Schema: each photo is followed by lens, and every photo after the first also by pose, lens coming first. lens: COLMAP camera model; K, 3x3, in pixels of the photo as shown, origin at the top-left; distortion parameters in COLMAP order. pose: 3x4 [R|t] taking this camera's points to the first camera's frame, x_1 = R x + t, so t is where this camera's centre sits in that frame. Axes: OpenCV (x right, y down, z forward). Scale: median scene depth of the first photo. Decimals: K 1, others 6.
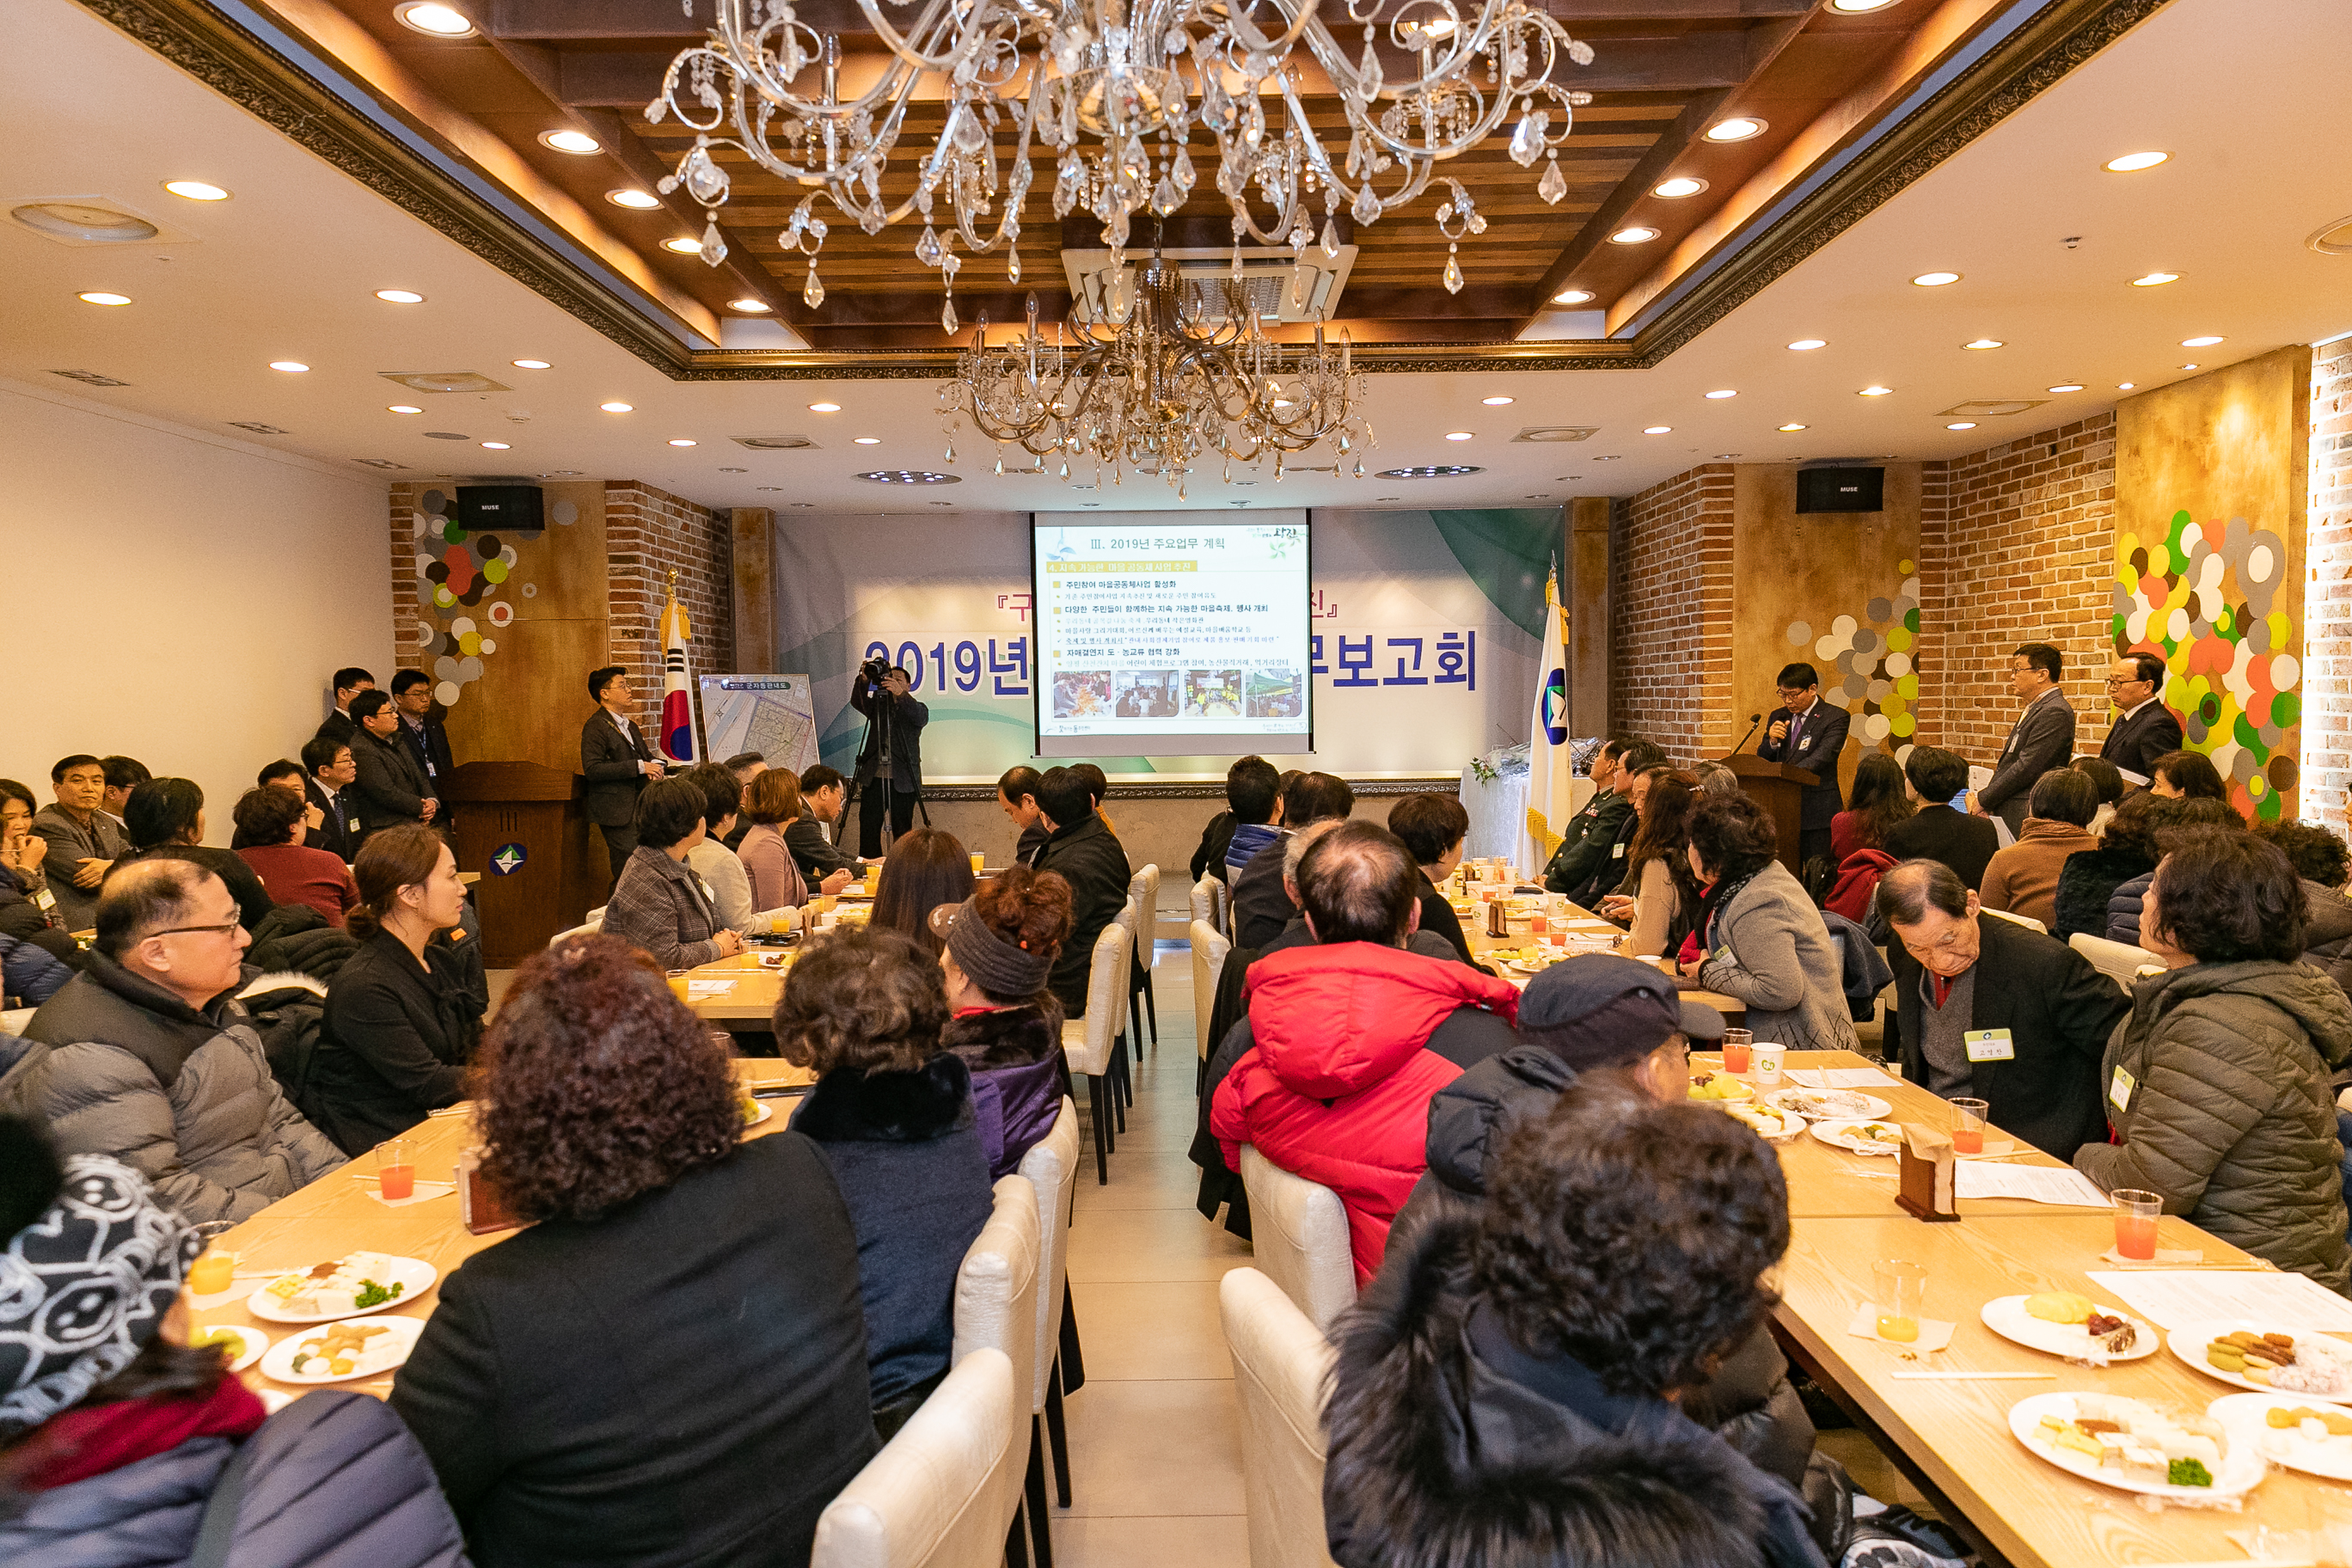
lens RADIAL K [[1553.5, 0, 1170.4], [0, 1553.5, 792.6], [0, 0, 1]] dist [0.008466, -0.004902]
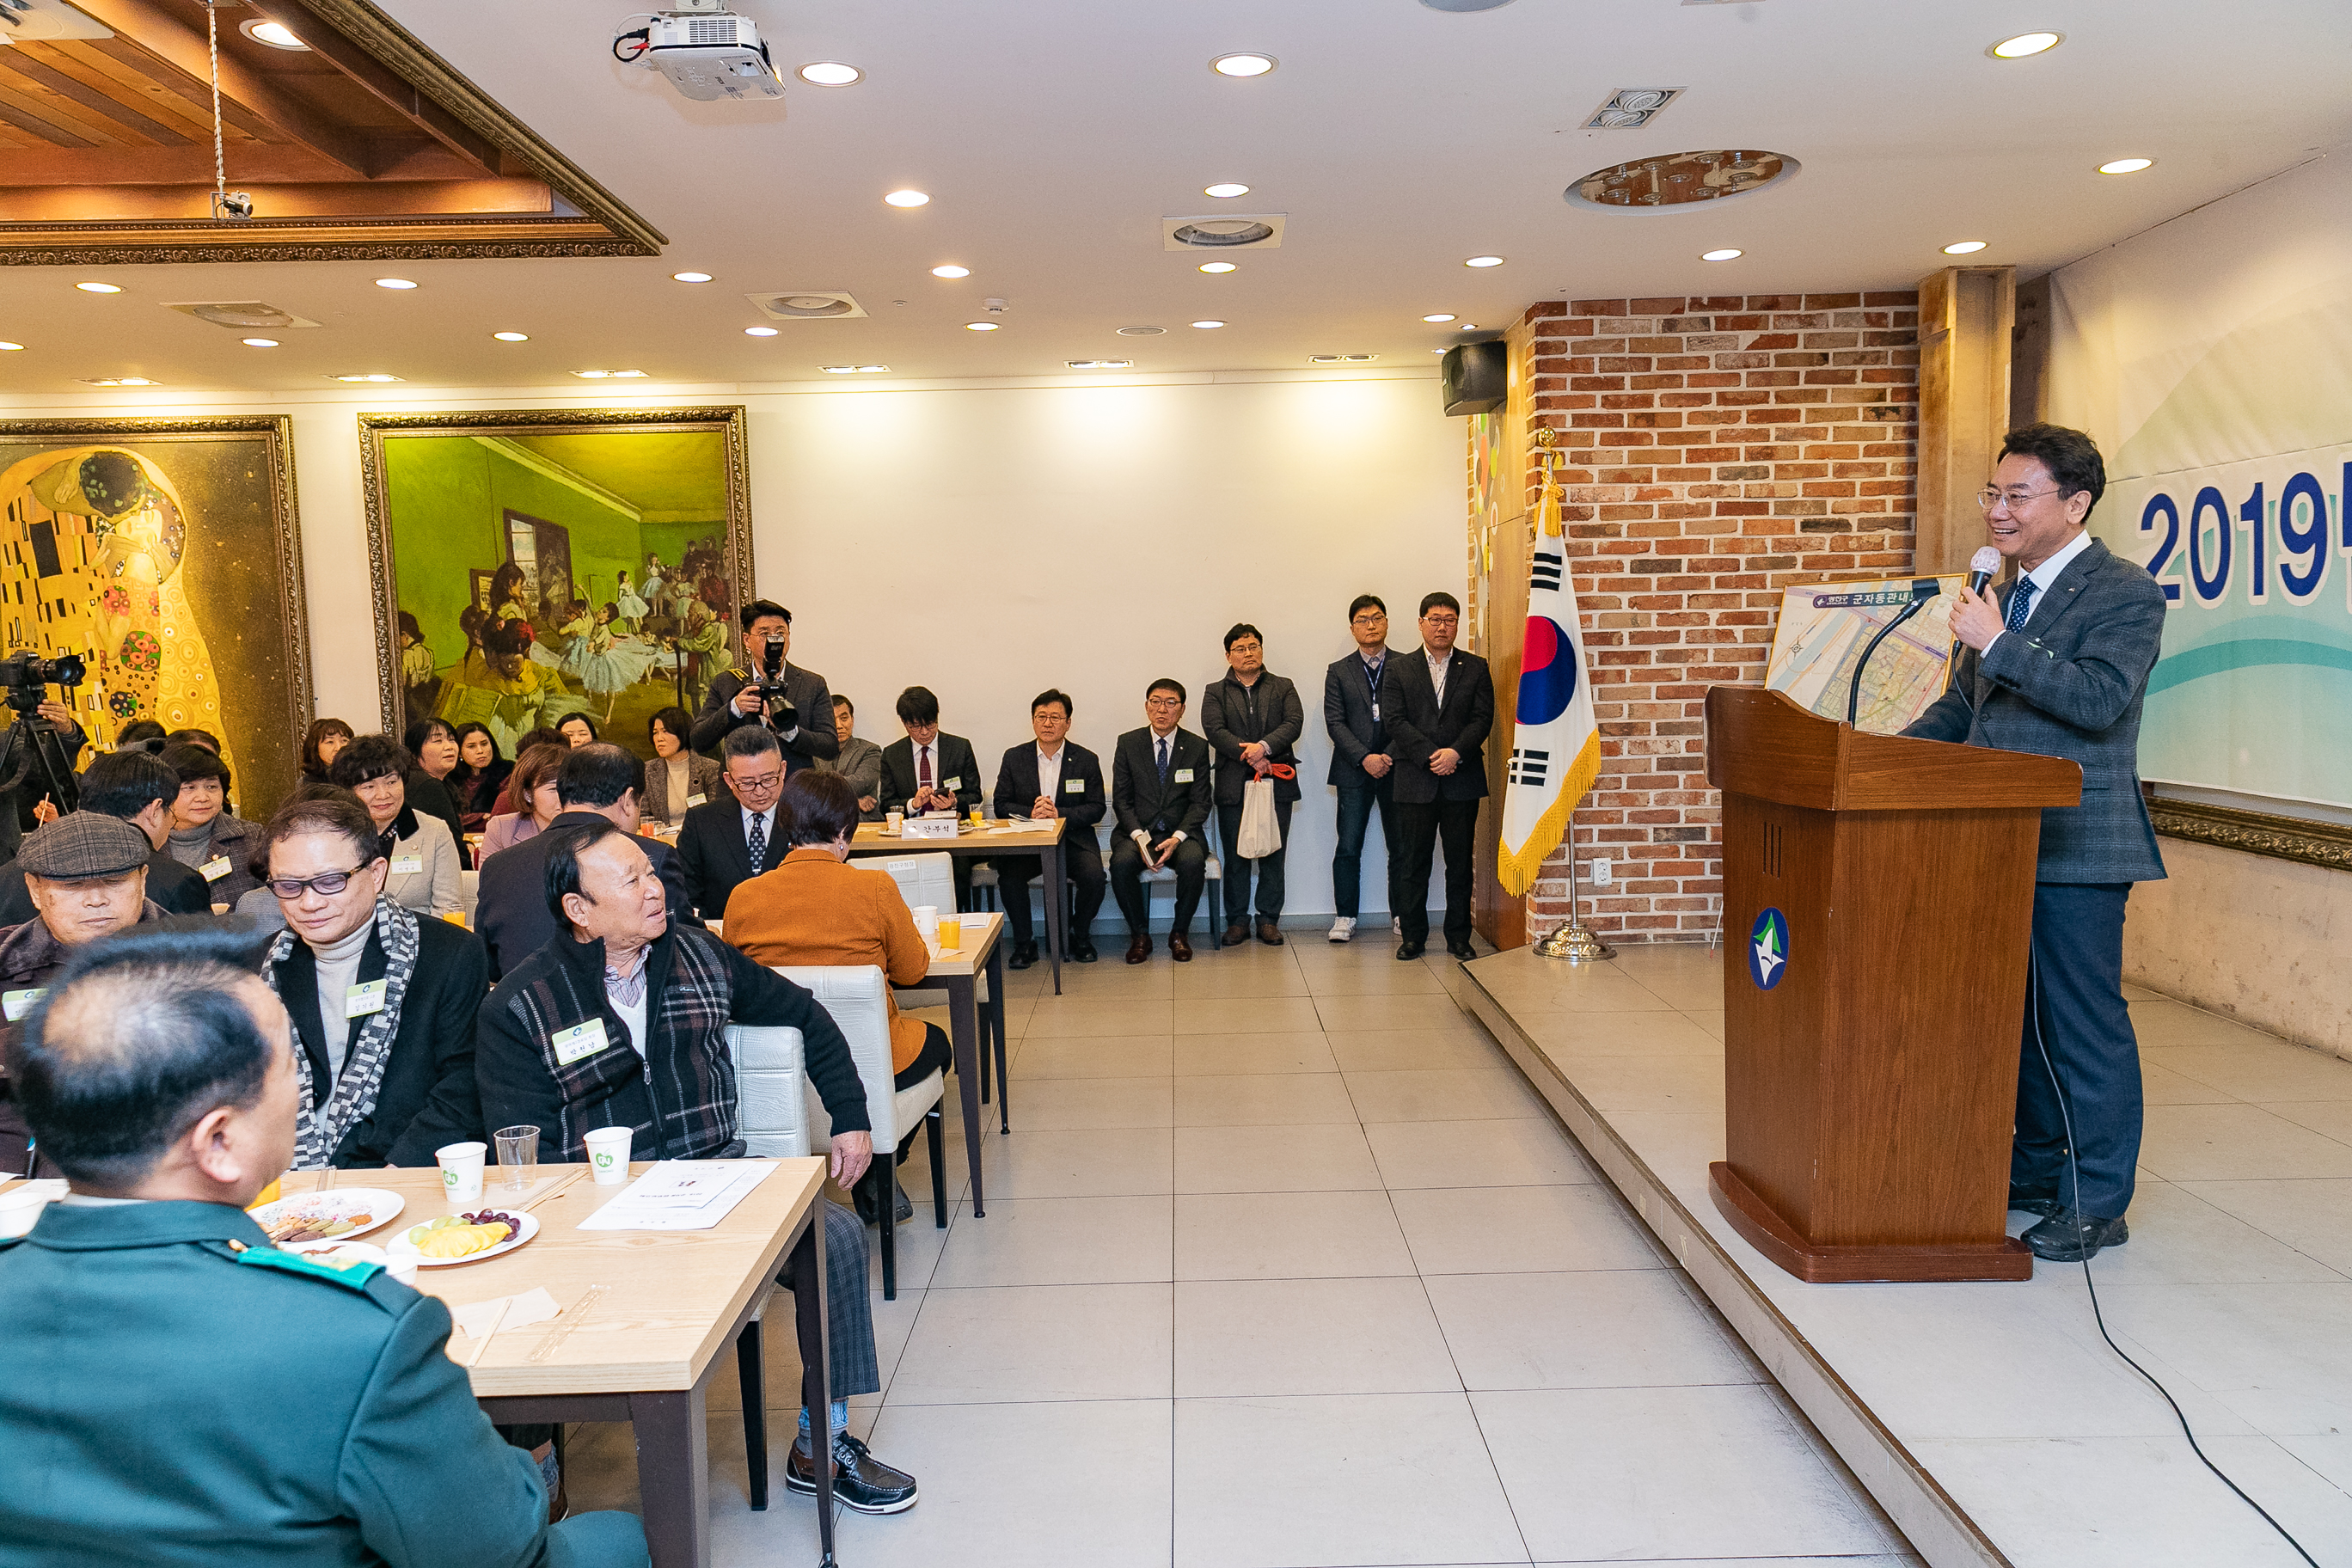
lens RADIAL K [[1553.5, 0, 1191.1], [0, 1553.5, 790.8], [0, 0, 1]] dist [0.008466, -0.004902]
pose [[0.013621, 0.102969, -0.994591, 0.293629], [-0.037055, 0.994052, 0.102406, -0.047063], [0.999220, 0.035460, 0.017355, 0.727646]]
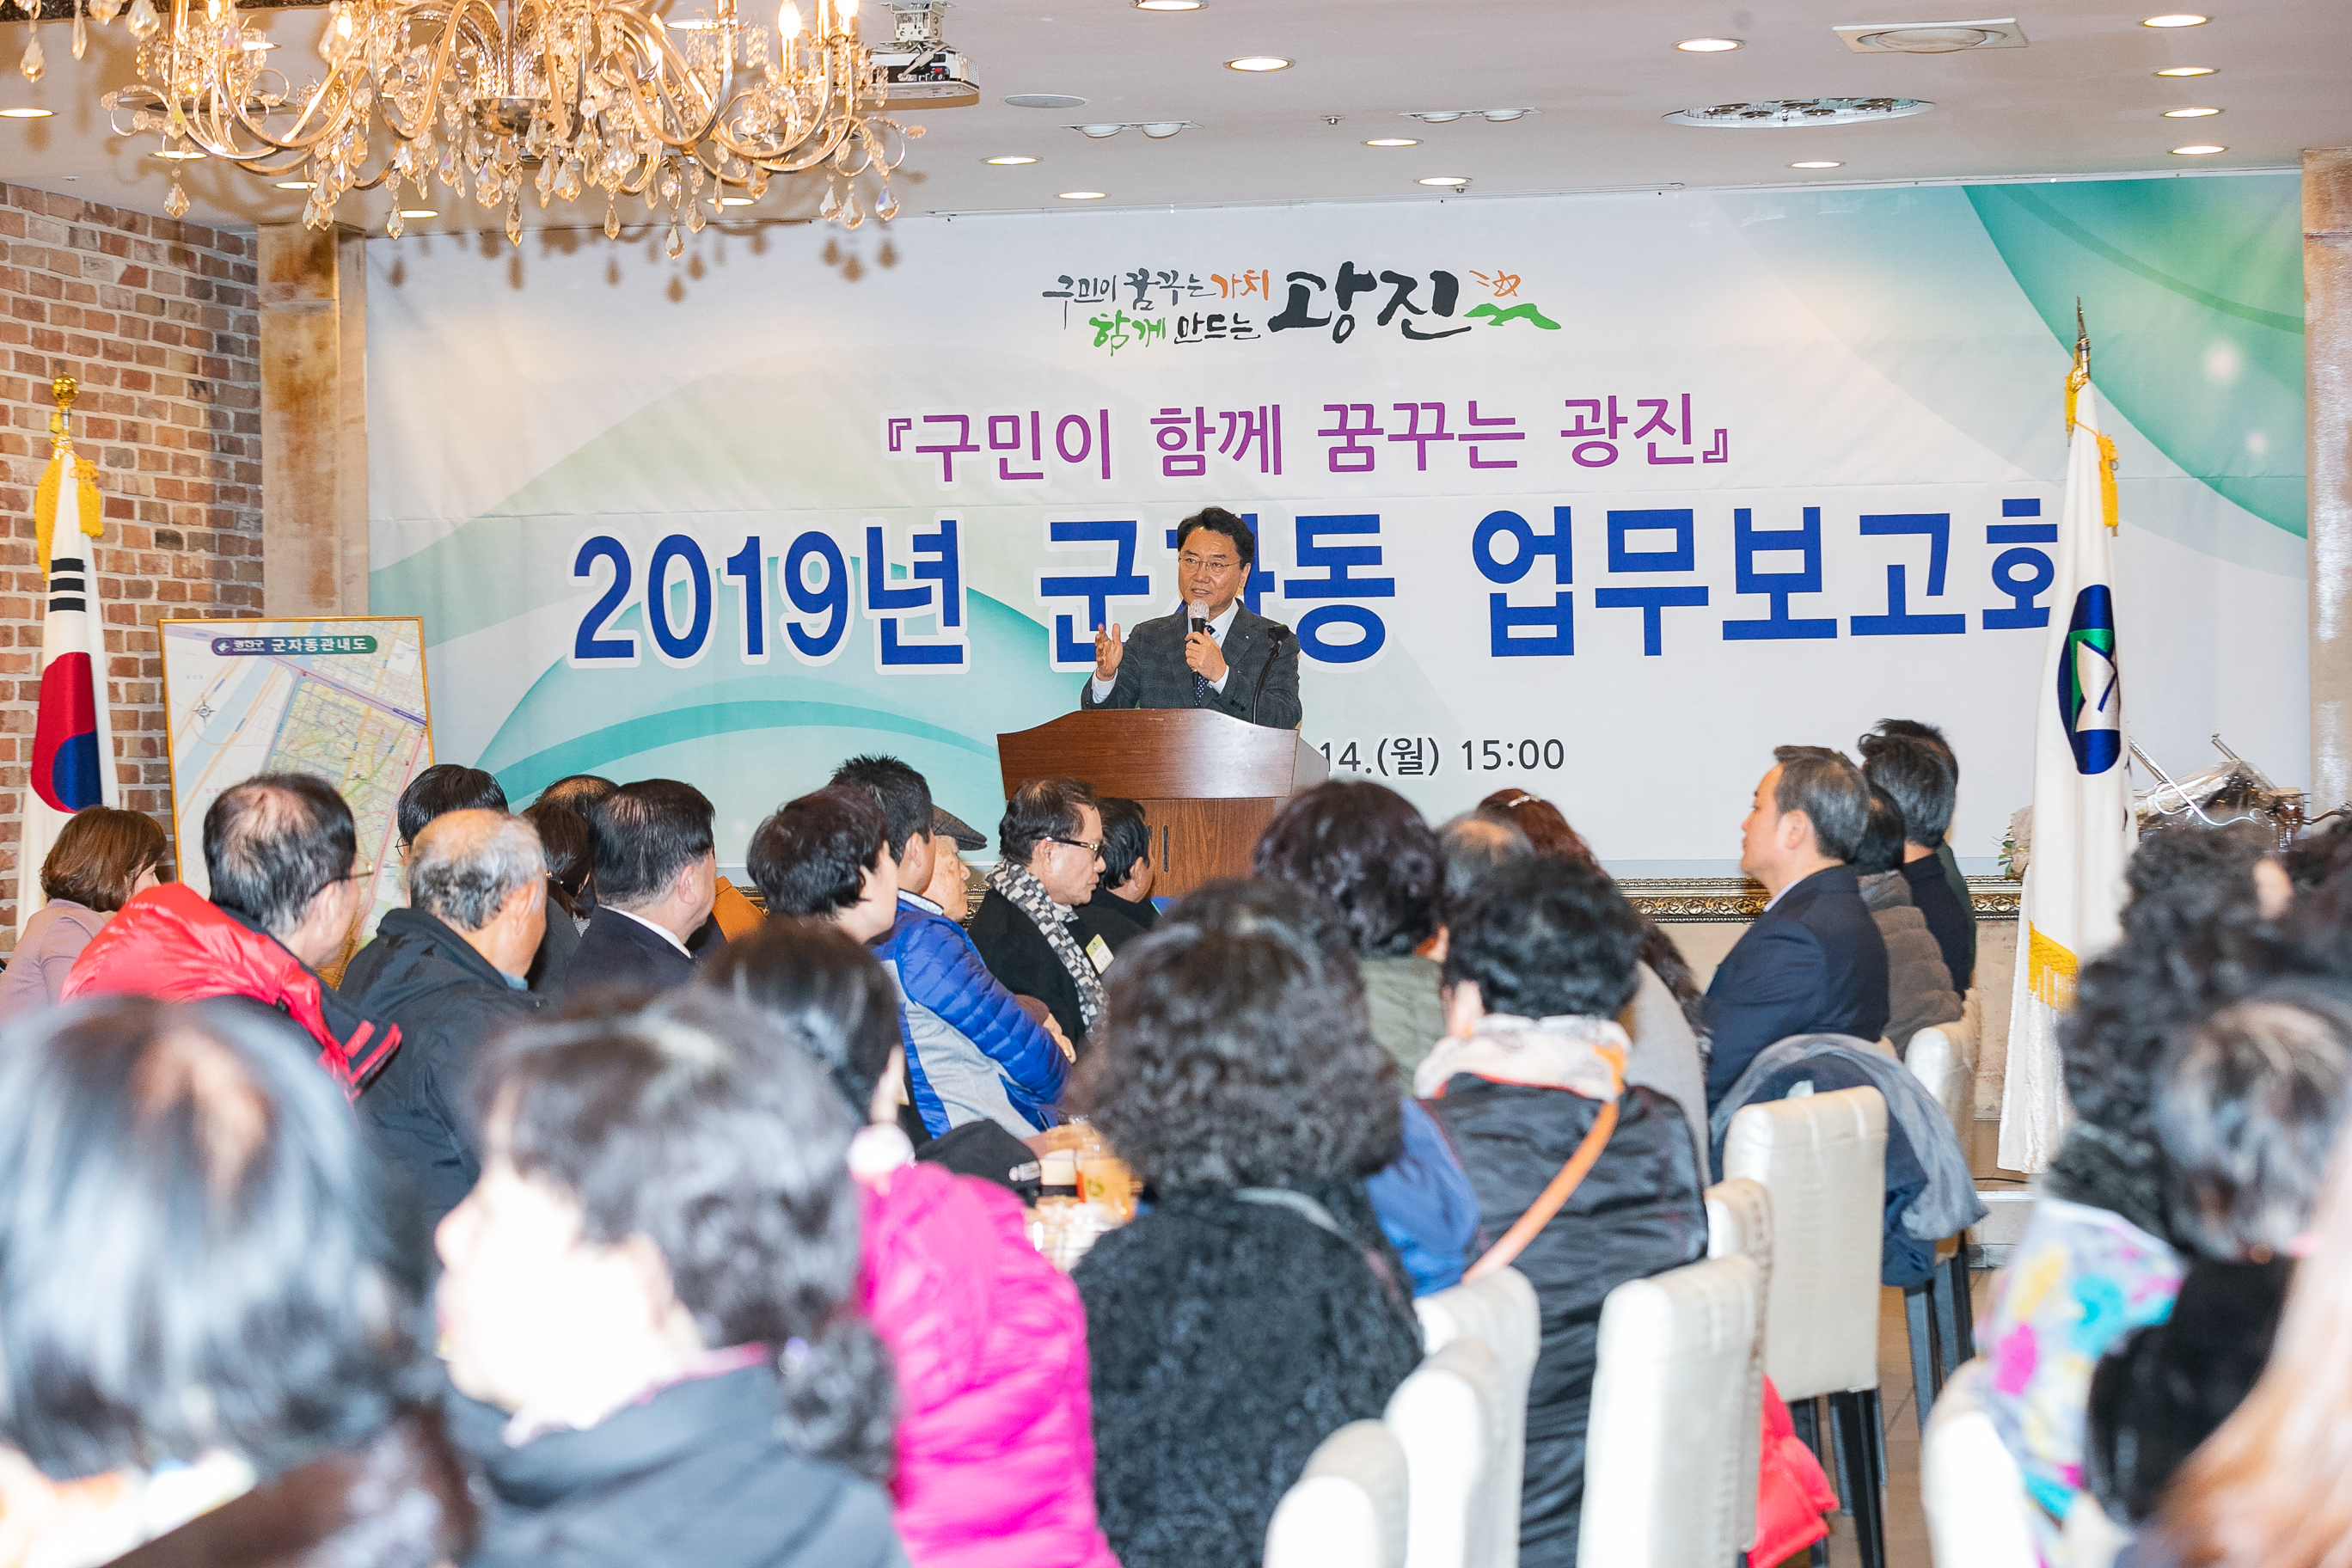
lens RADIAL K [[5004.6, 0, 1174.9], [0, 5004.6, 923.7], [0, 0, 1]] dist [-0.140047, 0.000000]
pose [[0.979406, 0.005157, -0.201833, 0.231348], [-0.009209, 0.999774, -0.019142, 0.029117], [0.201689, 0.020607, 0.979233, -0.259170]]
